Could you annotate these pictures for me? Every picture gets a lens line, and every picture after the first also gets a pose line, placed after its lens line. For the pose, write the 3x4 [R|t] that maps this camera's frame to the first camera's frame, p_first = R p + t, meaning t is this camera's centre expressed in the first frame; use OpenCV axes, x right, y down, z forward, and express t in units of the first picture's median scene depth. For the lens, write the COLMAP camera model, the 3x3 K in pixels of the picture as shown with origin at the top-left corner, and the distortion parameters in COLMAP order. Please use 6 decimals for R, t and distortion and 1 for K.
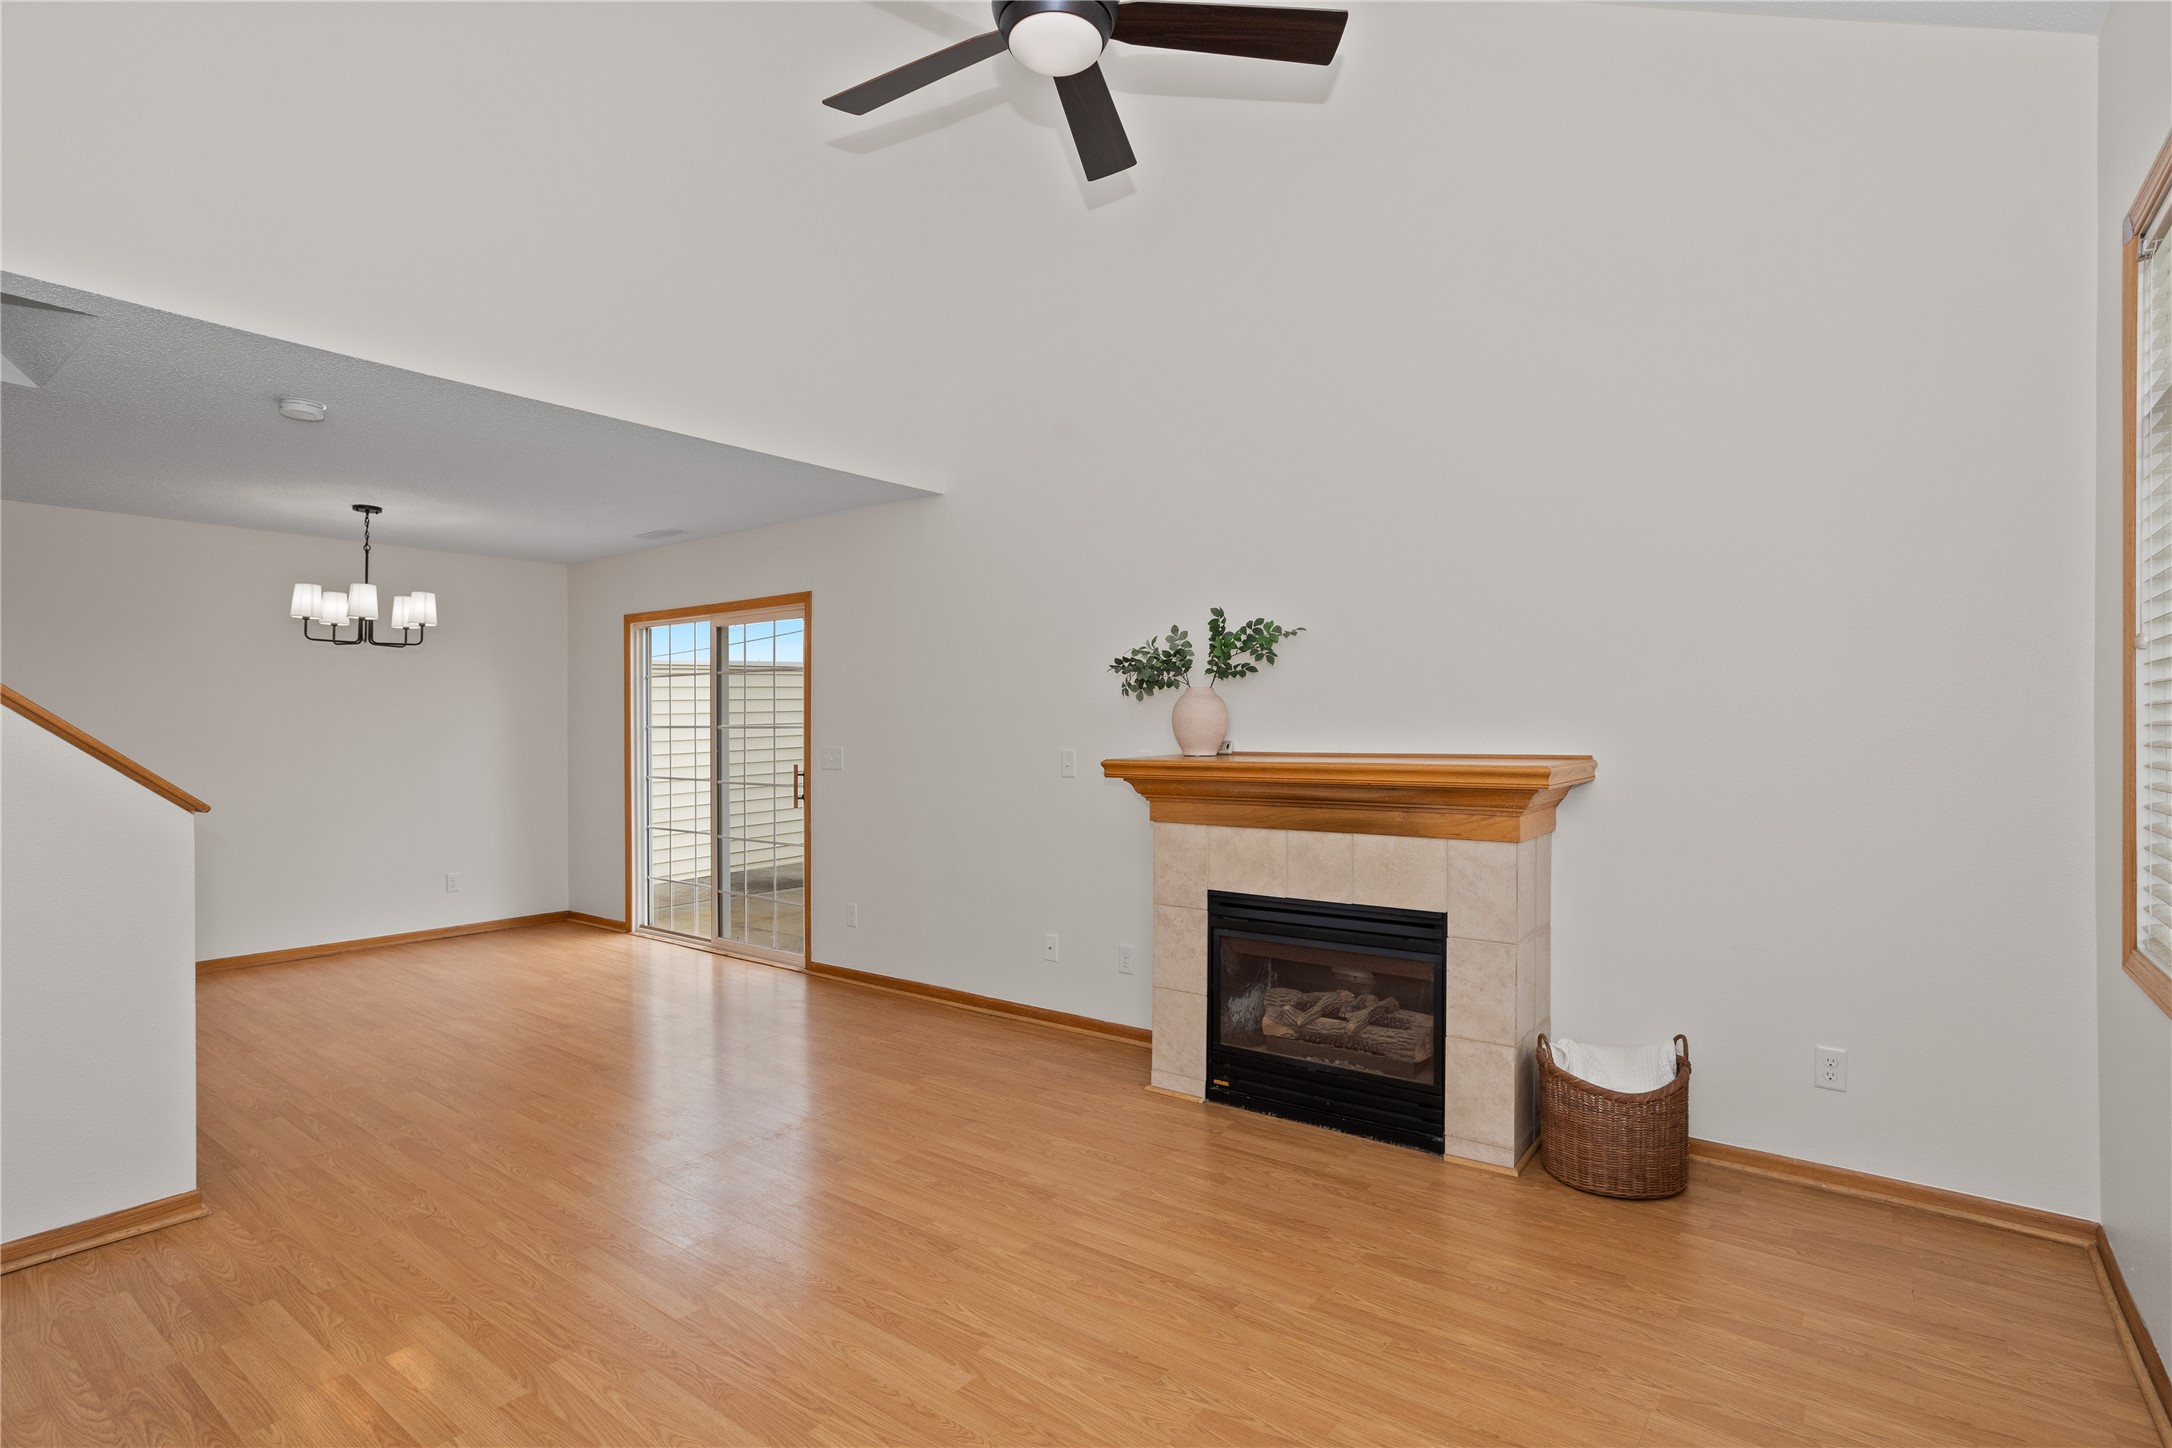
lens RADIAL K [[1074.5, 0, 1094.3], [0, 1074.5, 732.5], [0, 0, 1]] dist [-0.036504, 0.024327]
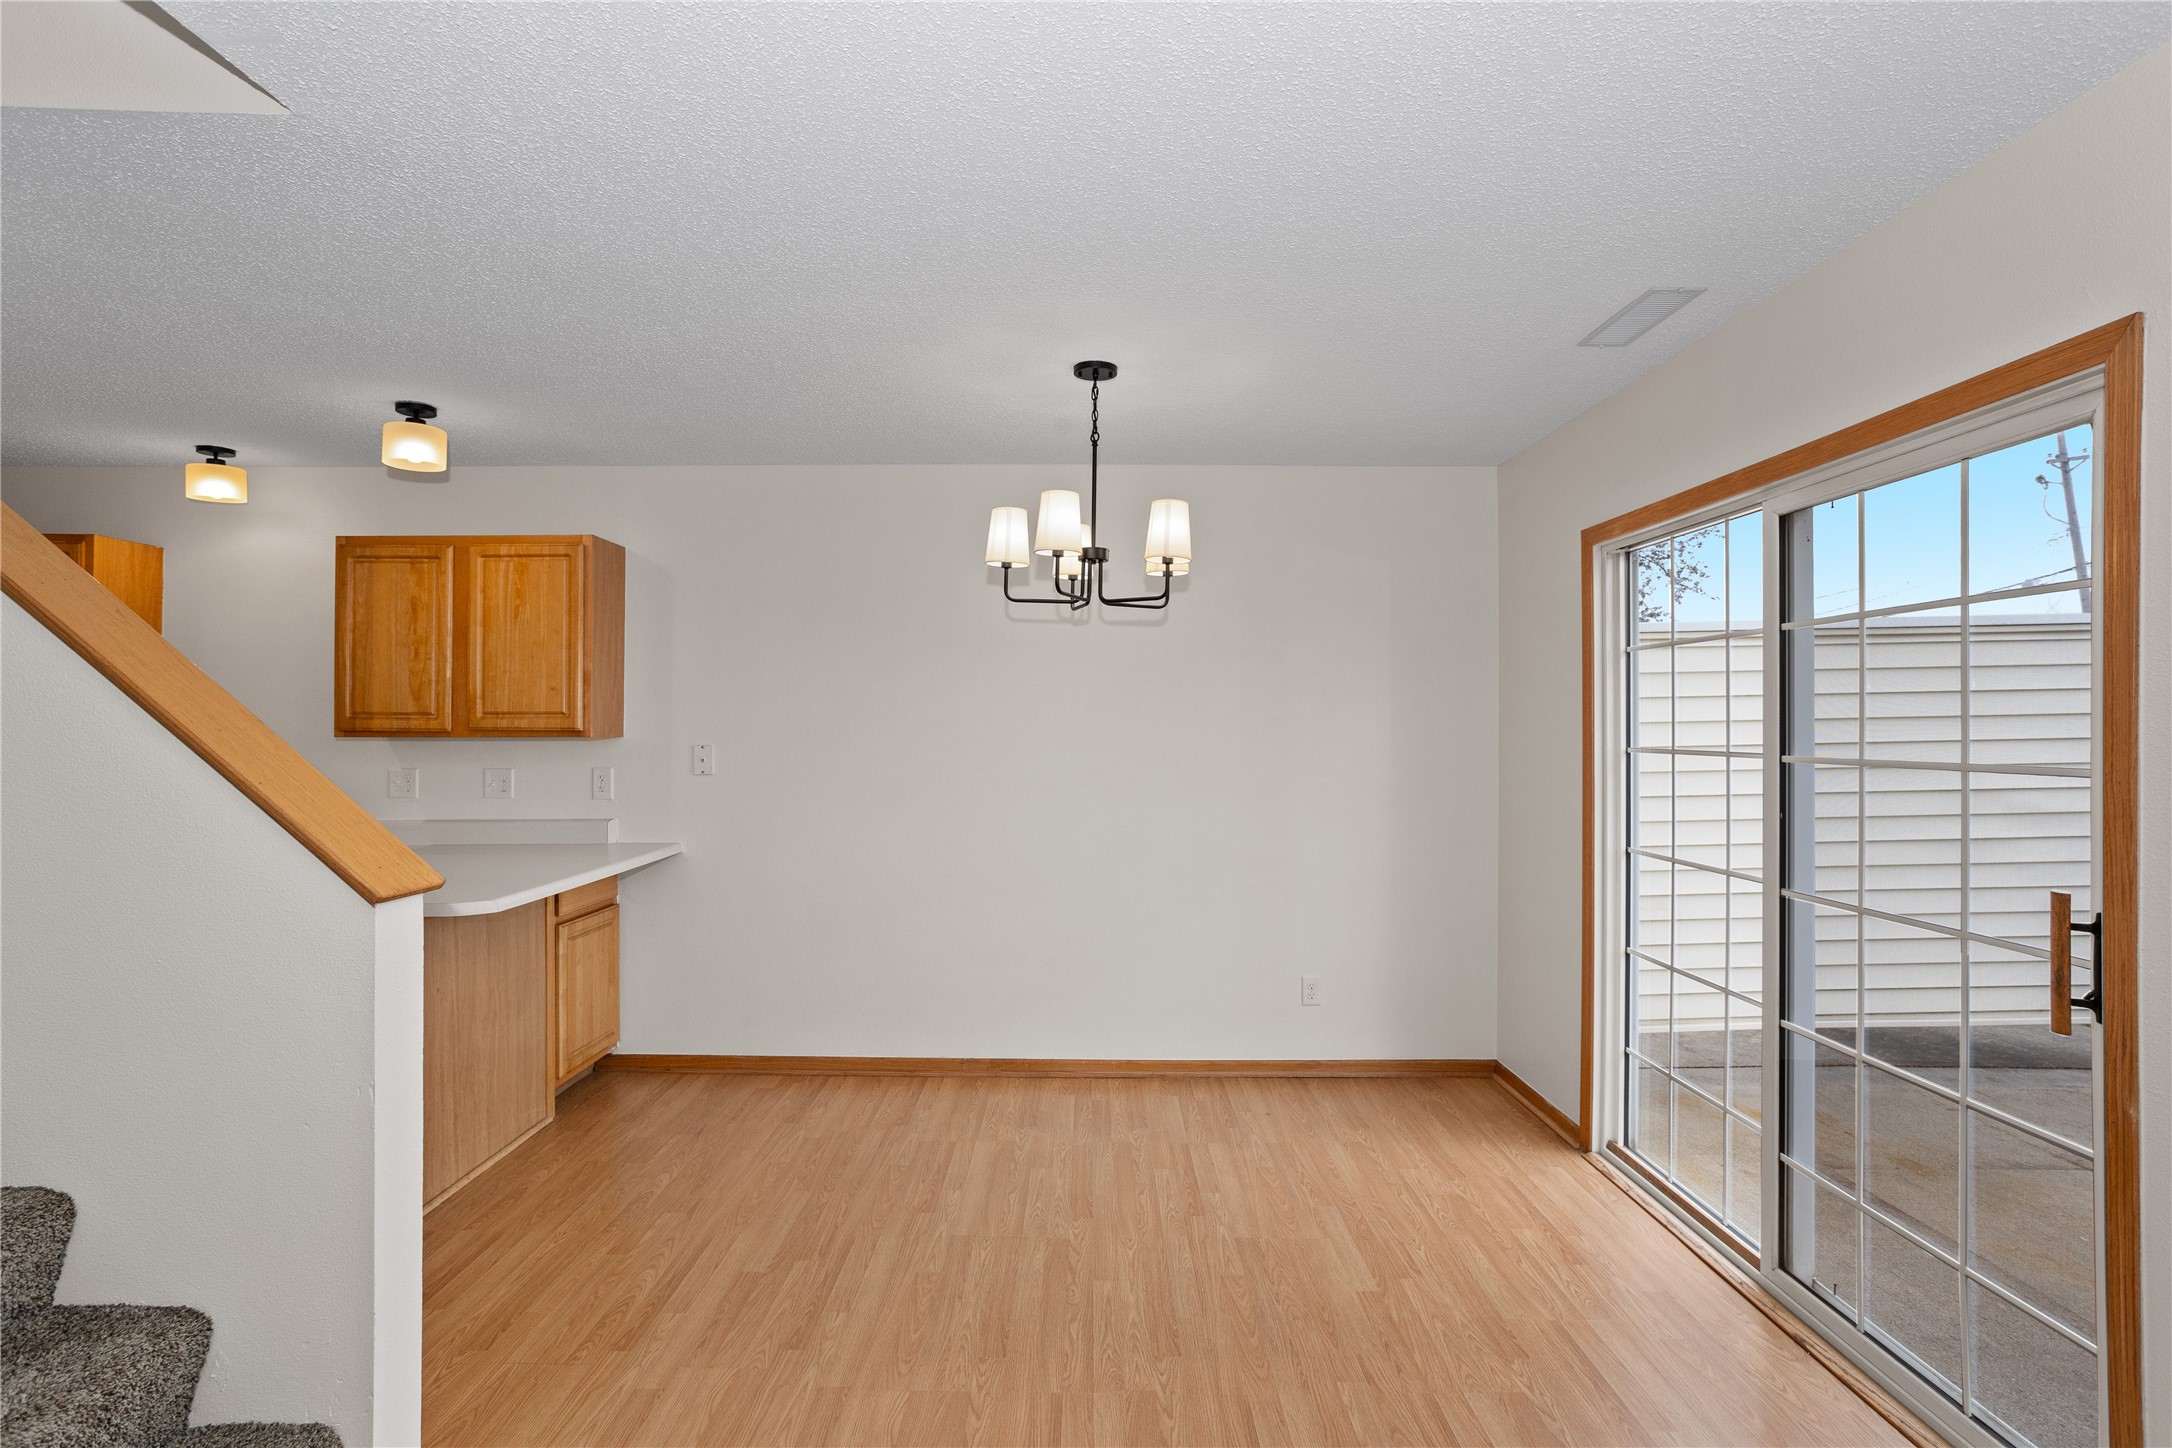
lens RADIAL K [[1074.5, 0, 1078.5], [0, 1074.5, 715.2], [0, 0, 1]] dist [-0.036504, 0.024327]
pose [[0.591966, -0.002567, -0.805959, -0.286519], [-0.010564, 0.999884, -0.010944, -0.021989], [0.805894, 0.014993, 0.591870, 0.844920]]
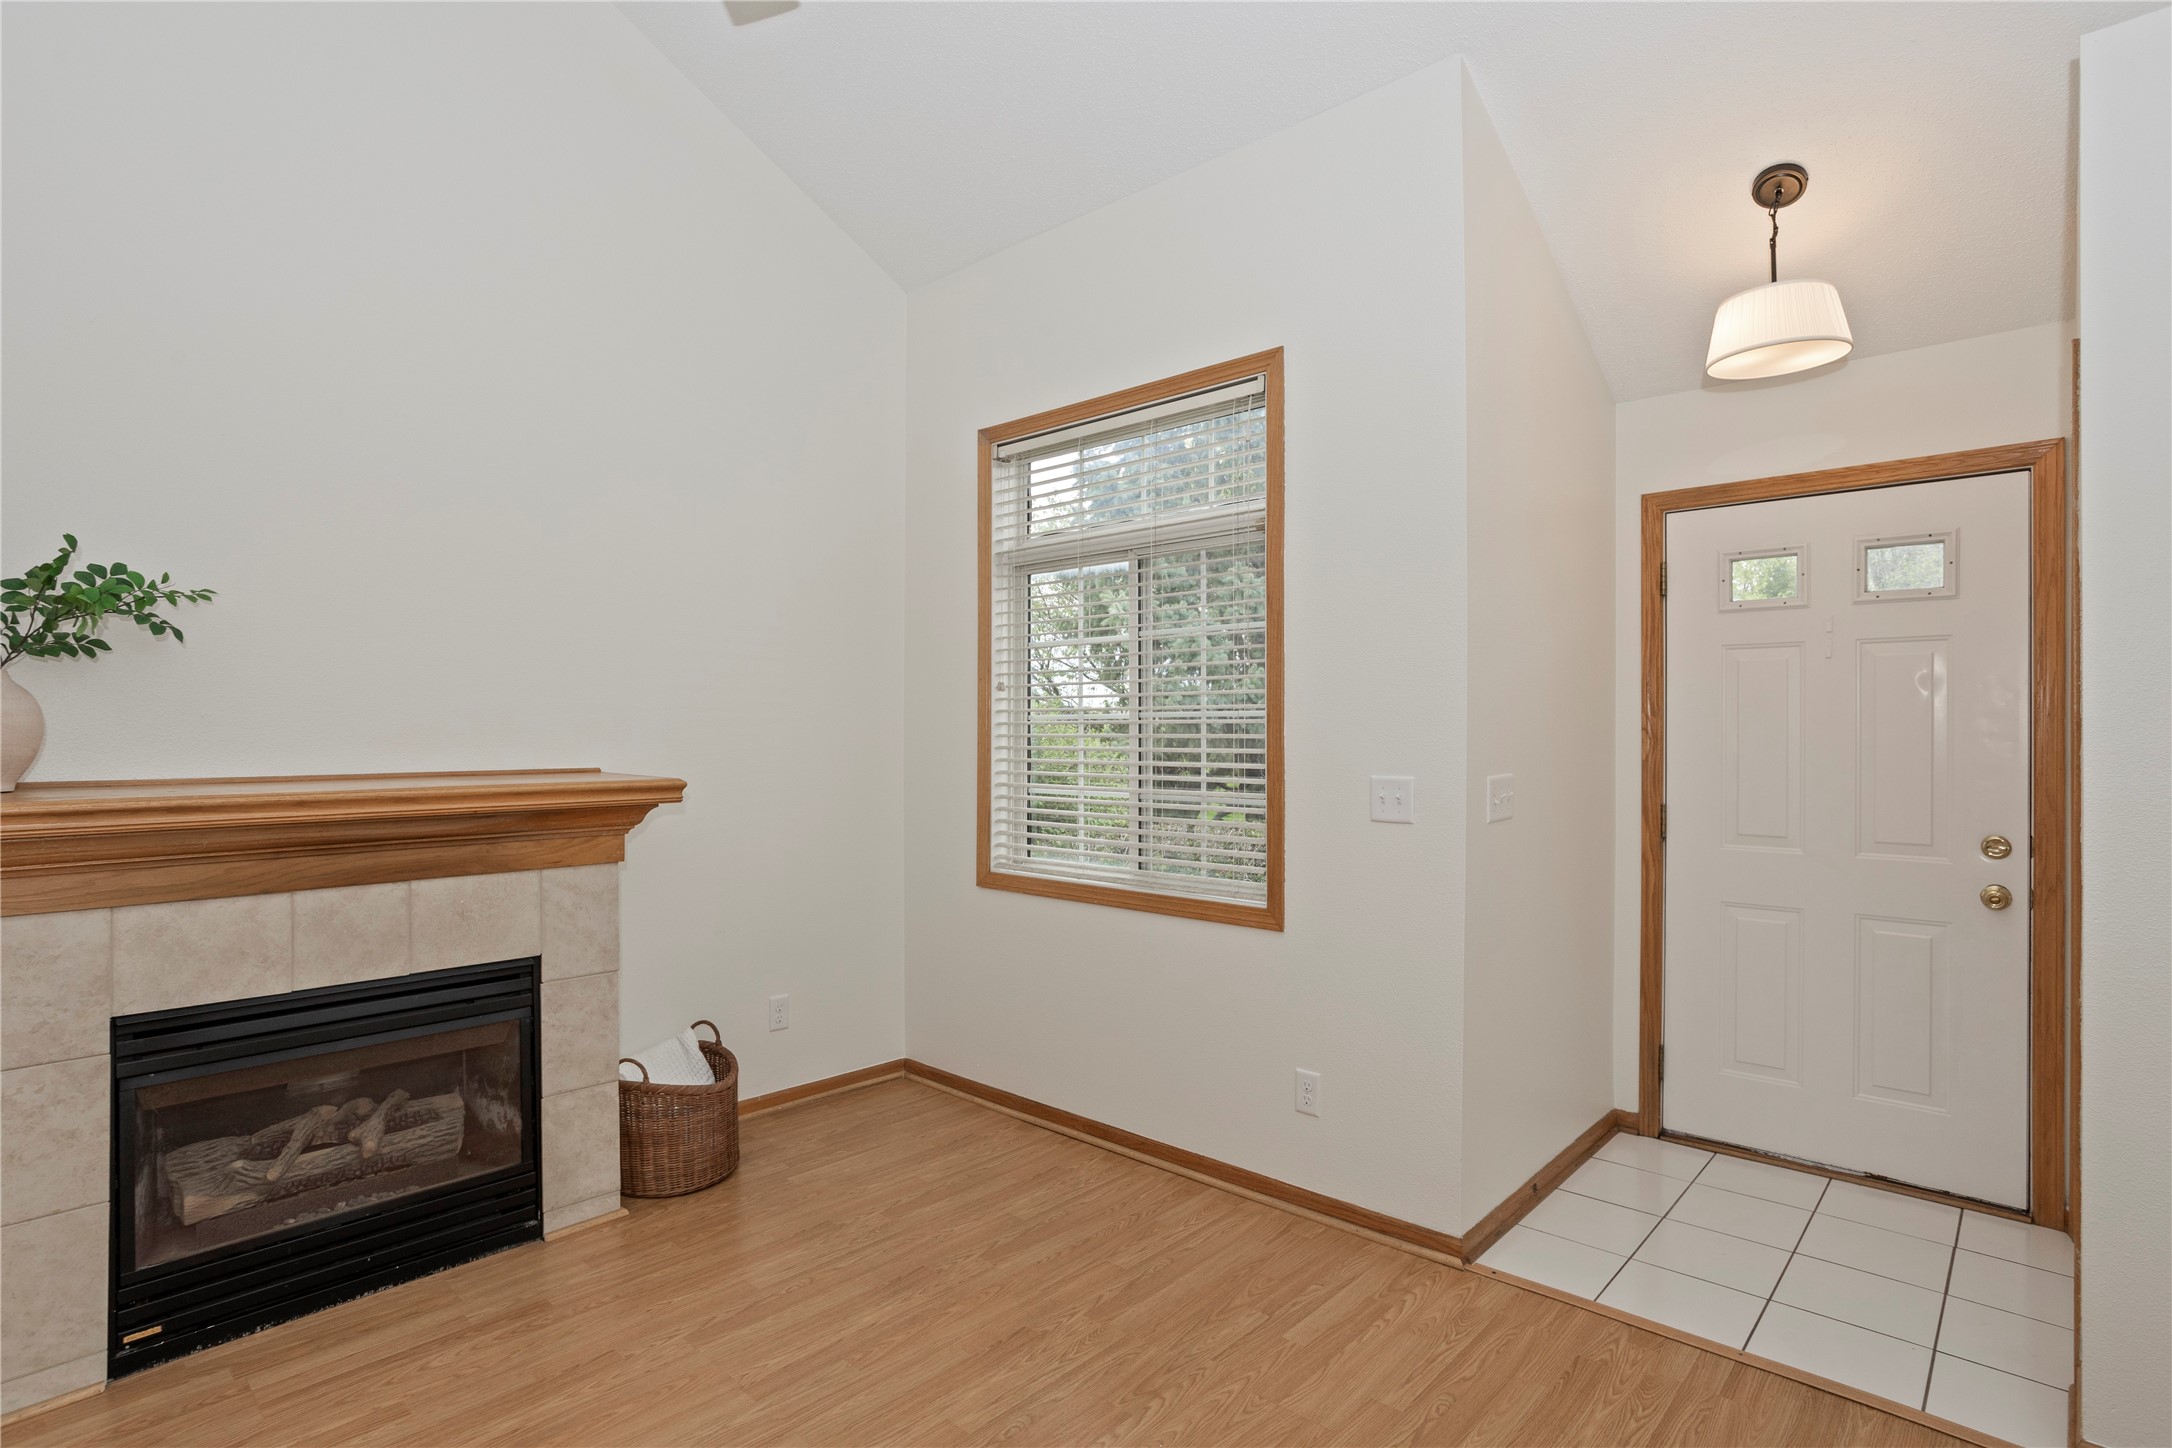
lens RADIAL K [[1071.1, 0, 1075.4], [0, 1071.1, 737.3], [0, 0, 1]] dist [-0.019458, 0.012356]
pose [[0.110156, 0.000454, 0.993914, -0.383978], [0.004854, 0.999988, -0.000994, -0.003573], [-0.993902, 0.004934, 0.110152, 0.380616]]
